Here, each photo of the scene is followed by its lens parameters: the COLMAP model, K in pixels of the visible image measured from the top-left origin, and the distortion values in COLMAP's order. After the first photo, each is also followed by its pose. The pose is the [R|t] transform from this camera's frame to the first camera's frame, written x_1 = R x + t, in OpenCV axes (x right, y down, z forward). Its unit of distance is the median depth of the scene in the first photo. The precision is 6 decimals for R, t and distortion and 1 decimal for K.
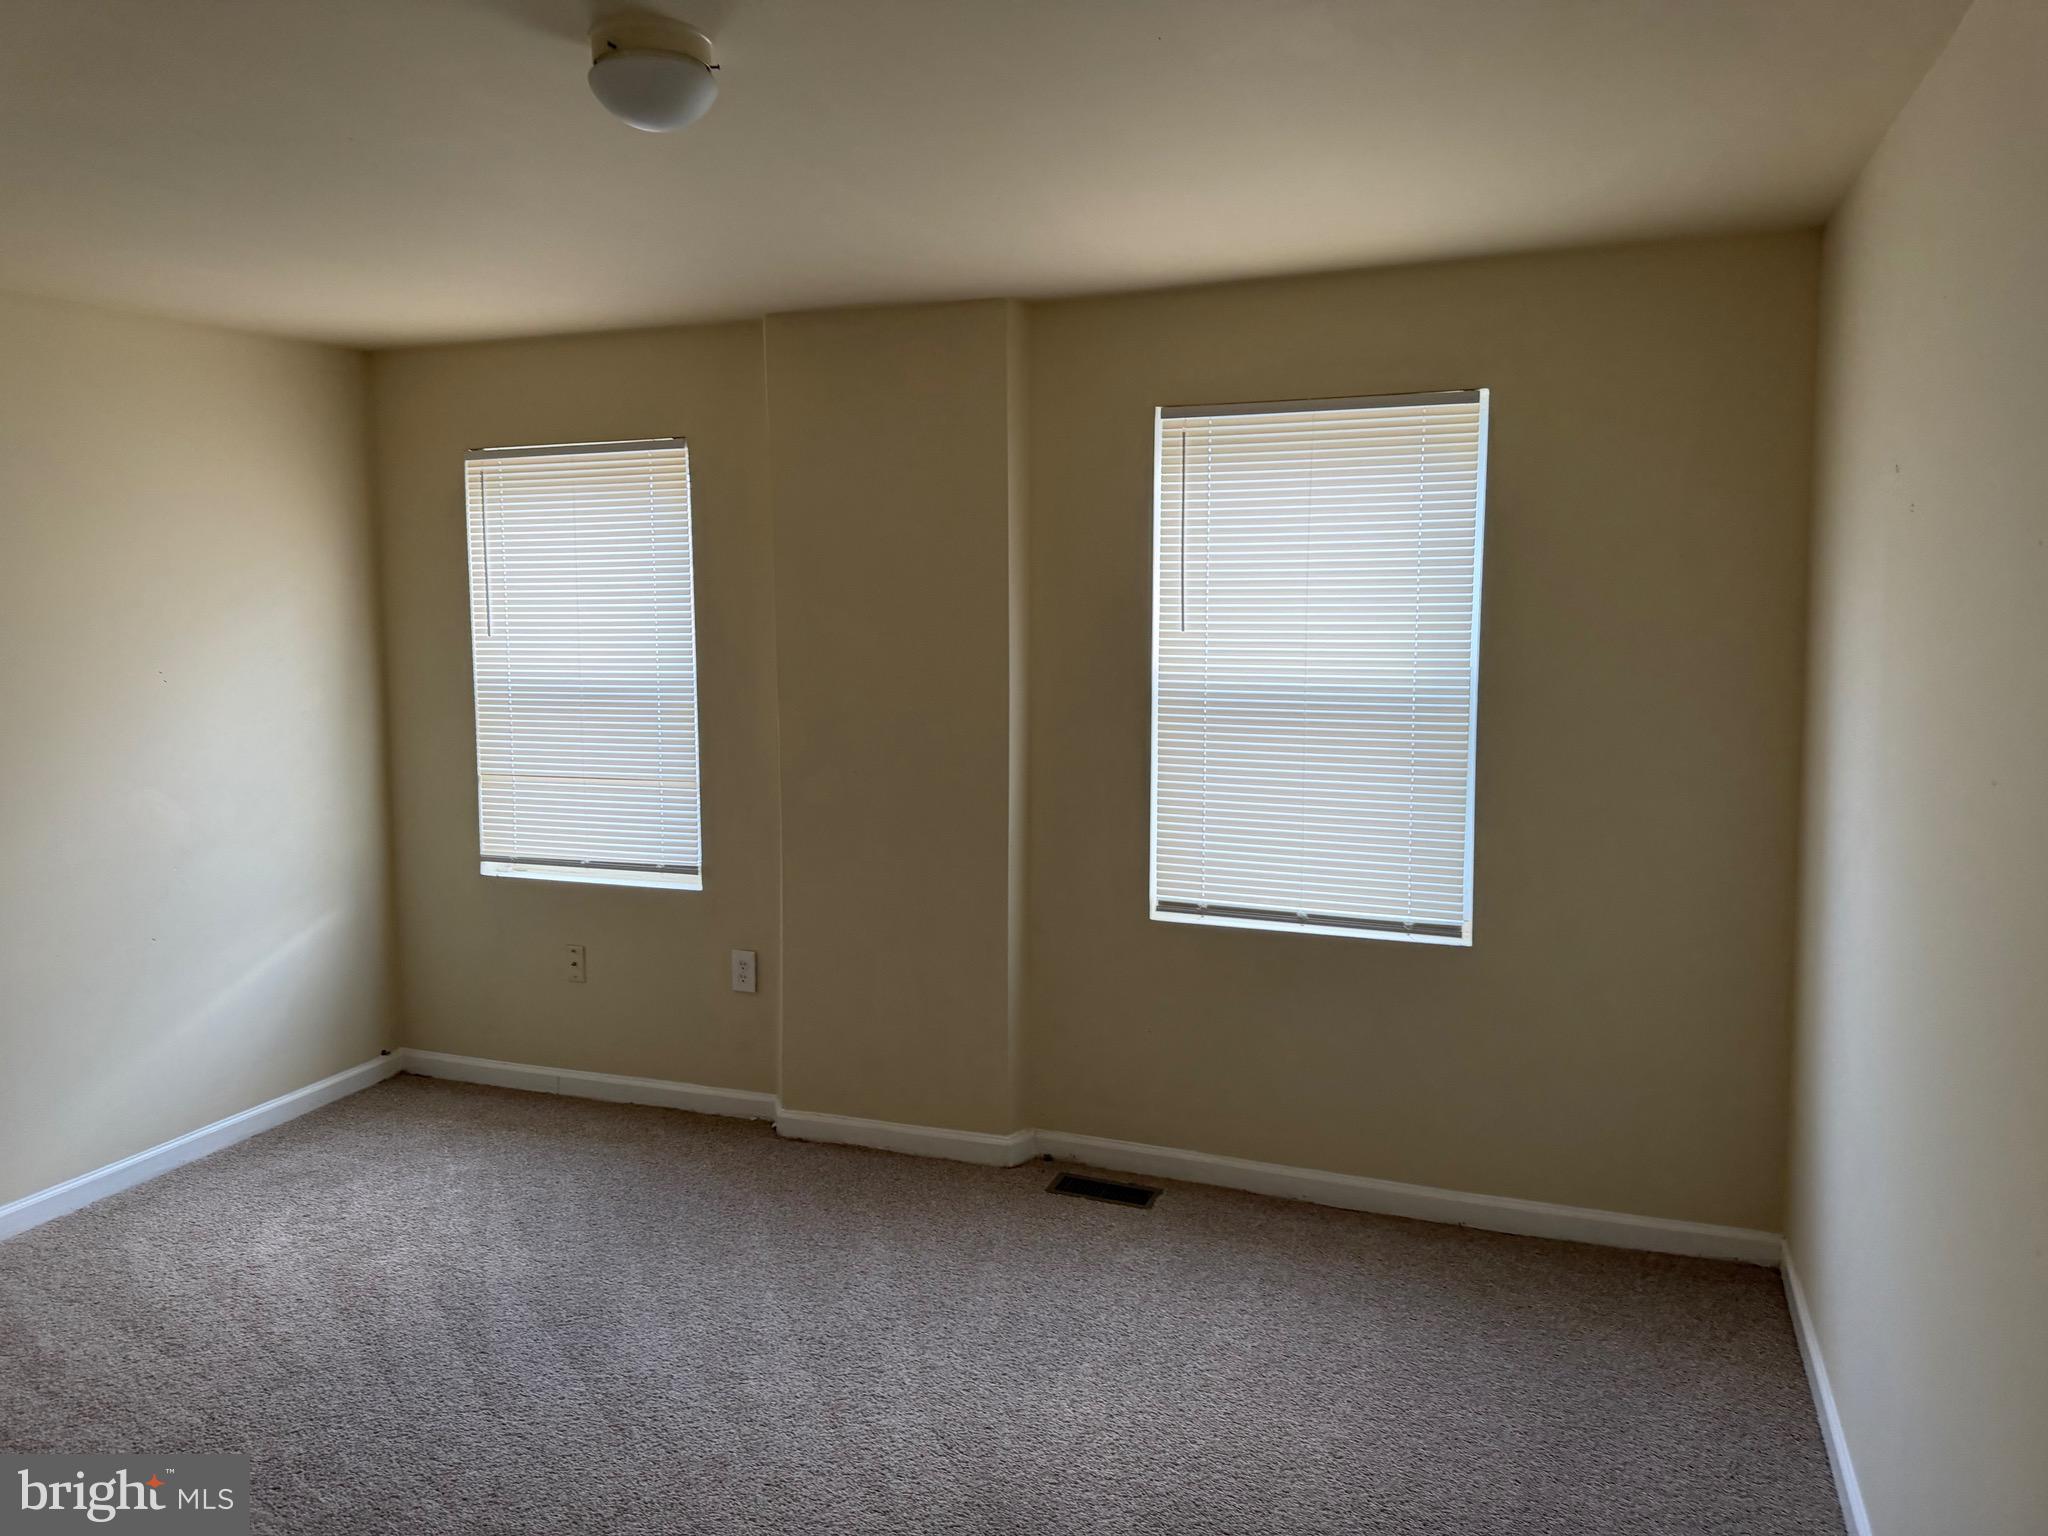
lens RADIAL K [[1441.6, 0, 1023.7], [0, 1441.6, 737.4], [0, 0, 1]] dist [0.046088, -0.051611]
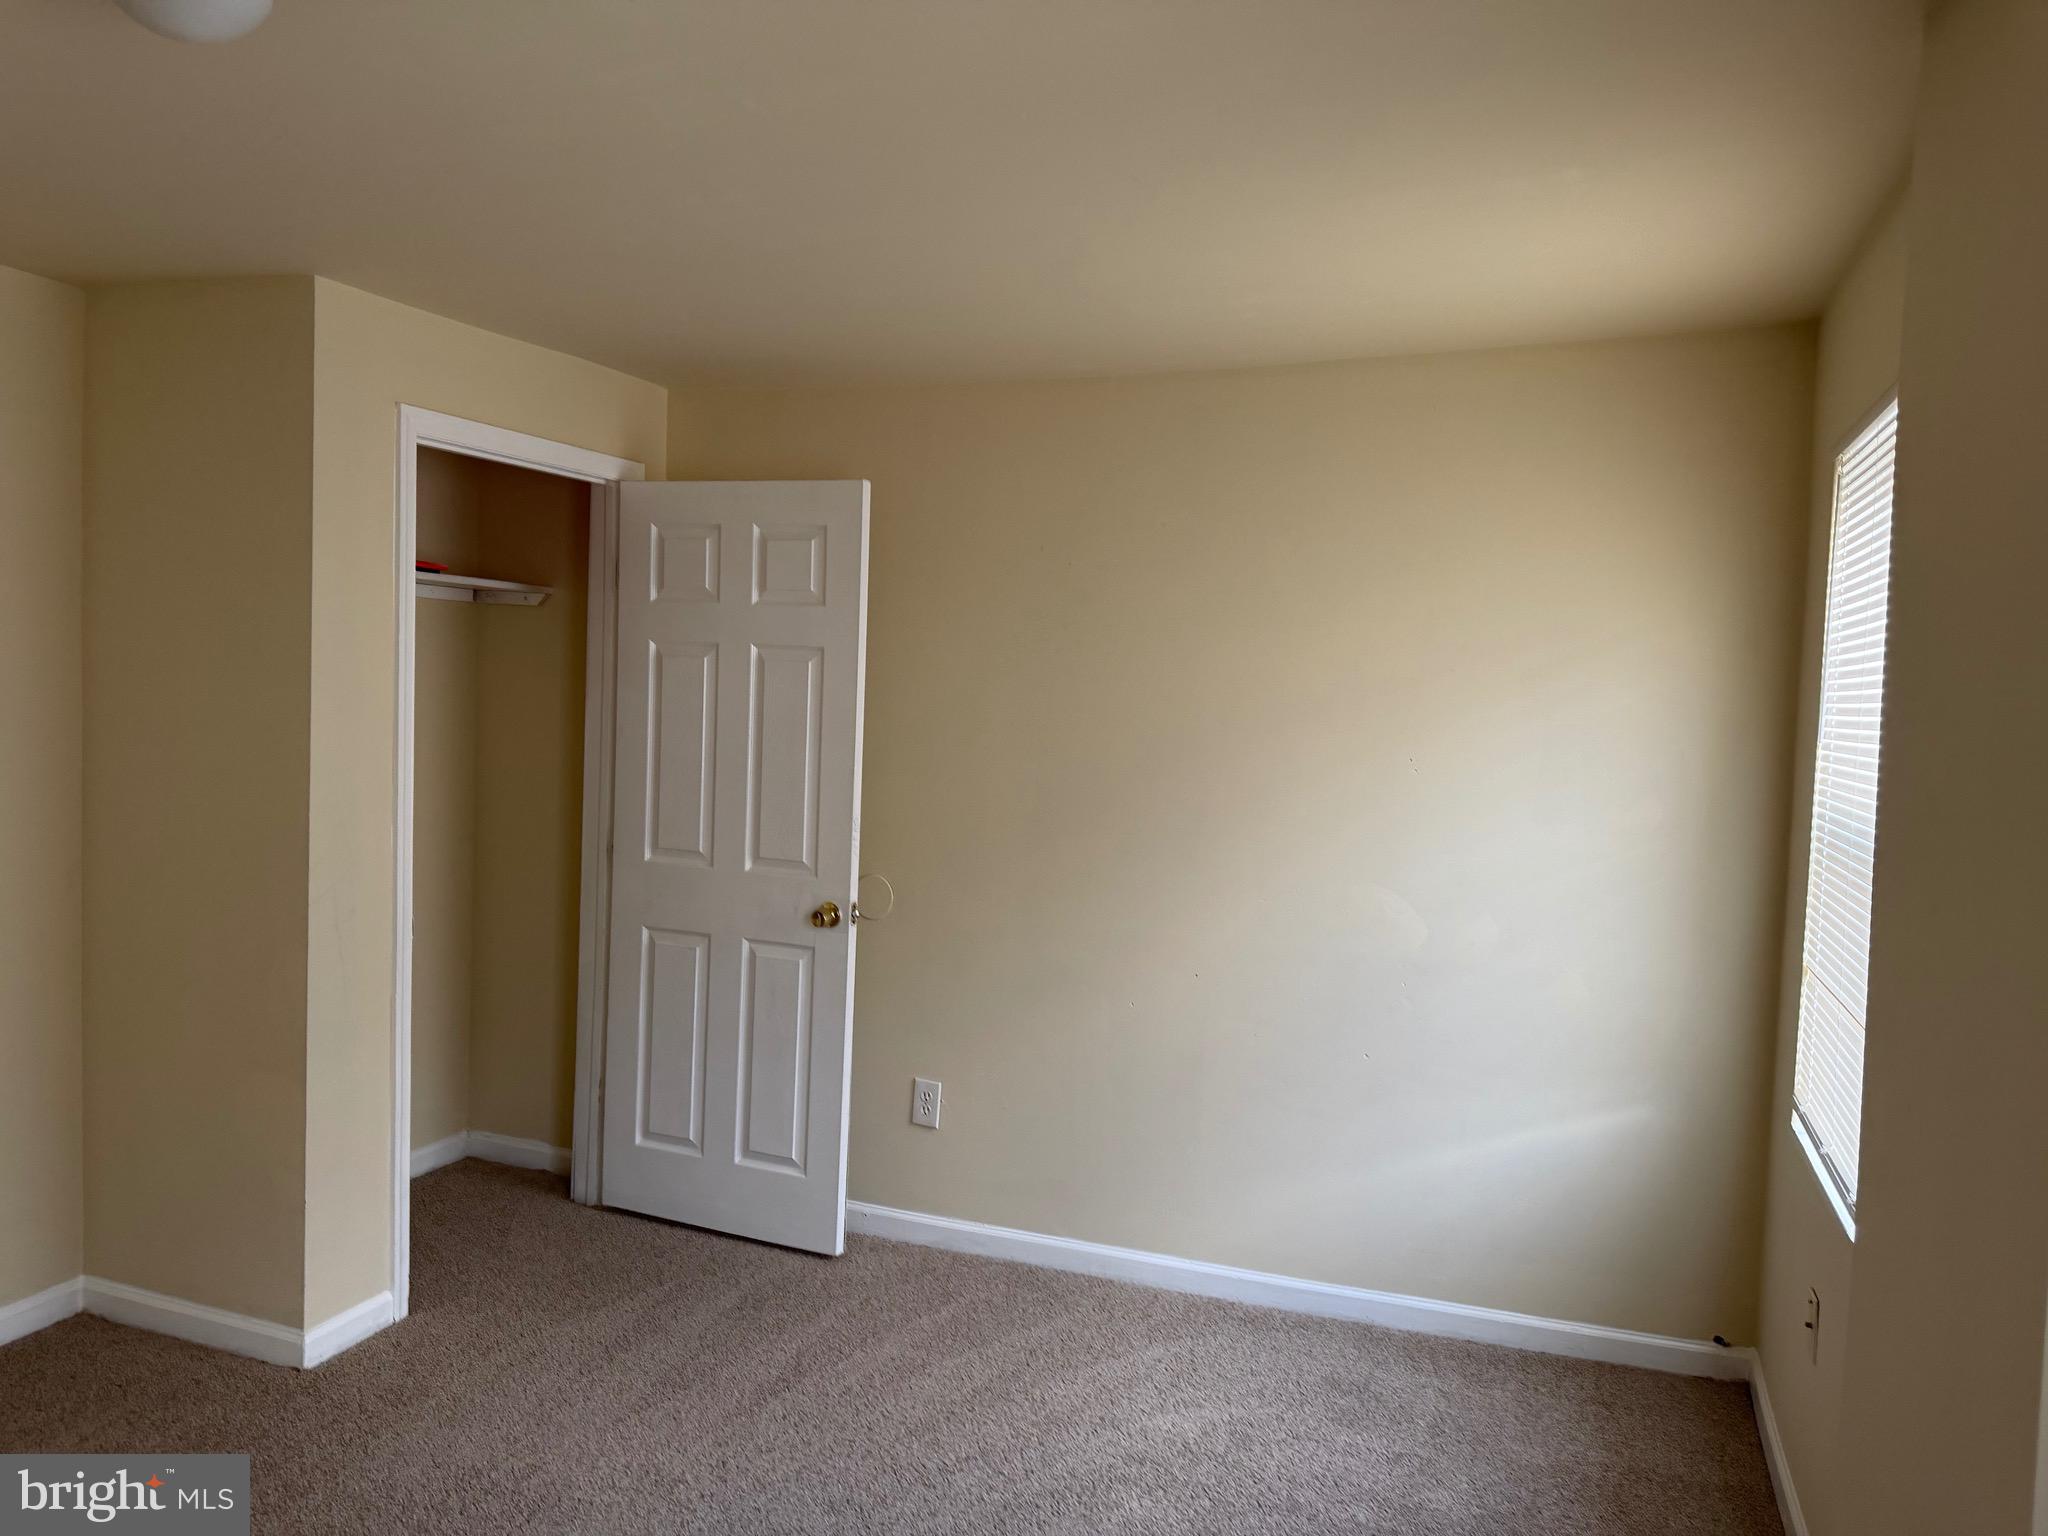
lens RADIAL K [[1441.6, 0, 1023.7], [0, 1441.6, 737.4], [0, 0, 1]] dist [0.046088, -0.051611]
pose [[0.019844, 0.040748, -0.998972, 0.255927], [-0.124047, 0.991549, 0.037981, -0.056575], [0.992078, 0.123166, 0.024731, 0.700194]]
